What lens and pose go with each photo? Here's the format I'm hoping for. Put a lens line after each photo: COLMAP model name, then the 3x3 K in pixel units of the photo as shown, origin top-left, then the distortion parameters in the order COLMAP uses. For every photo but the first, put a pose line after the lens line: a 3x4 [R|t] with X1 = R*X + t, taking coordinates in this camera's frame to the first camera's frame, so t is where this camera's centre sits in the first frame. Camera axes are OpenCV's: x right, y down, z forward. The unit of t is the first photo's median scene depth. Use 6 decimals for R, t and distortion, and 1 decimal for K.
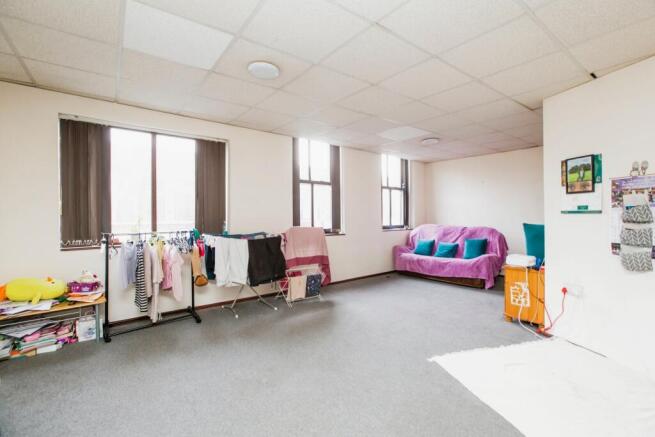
lens RADIAL K [[307.5, 0, 328.8], [0, 307.5, 209.7], [0, 0, 1]] dist [-0.039495, 0.018102]
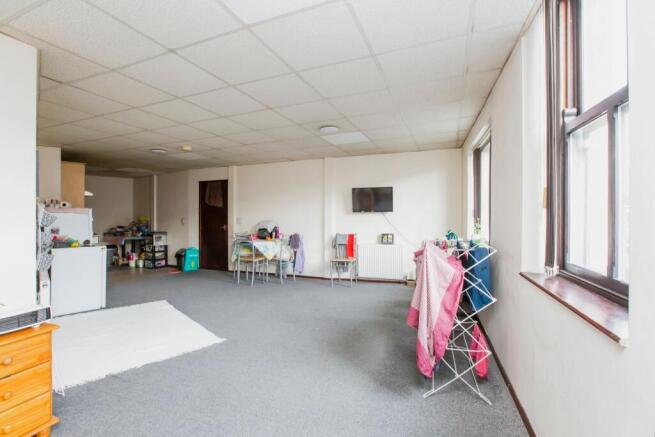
lens RADIAL K [[302.4, 0, 328.8], [0, 302.4, 220.7], [0, 0, 1]] dist [-0.030588, 0.000990]
pose [[-0.851388, 0.013219, -0.524369, 0.350248], [0.010872, 0.999912, 0.007554, 0.010128], [0.524423, 0.000731, -0.851457, 1.307754]]
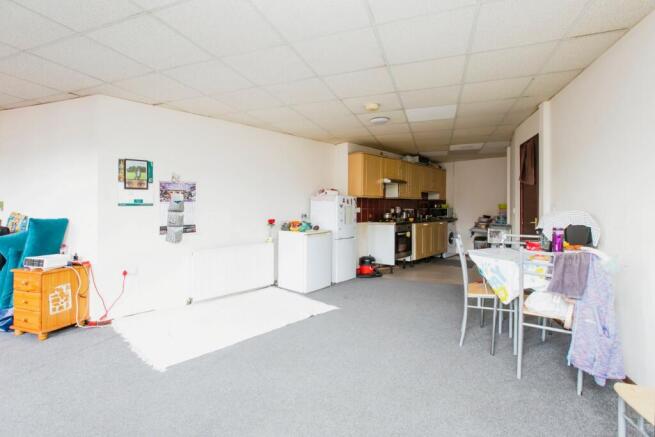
lens RADIAL K [[307.5, 0, 328.8], [0, 307.5, 209.7], [0, 0, 1]] dist [-0.039495, 0.018102]
pose [[-0.552321, -0.005435, 0.833614, -0.388799], [-0.005560, 0.999981, 0.002835, 0.012481], [-0.833613, -0.003069, -0.552341, 0.635745]]
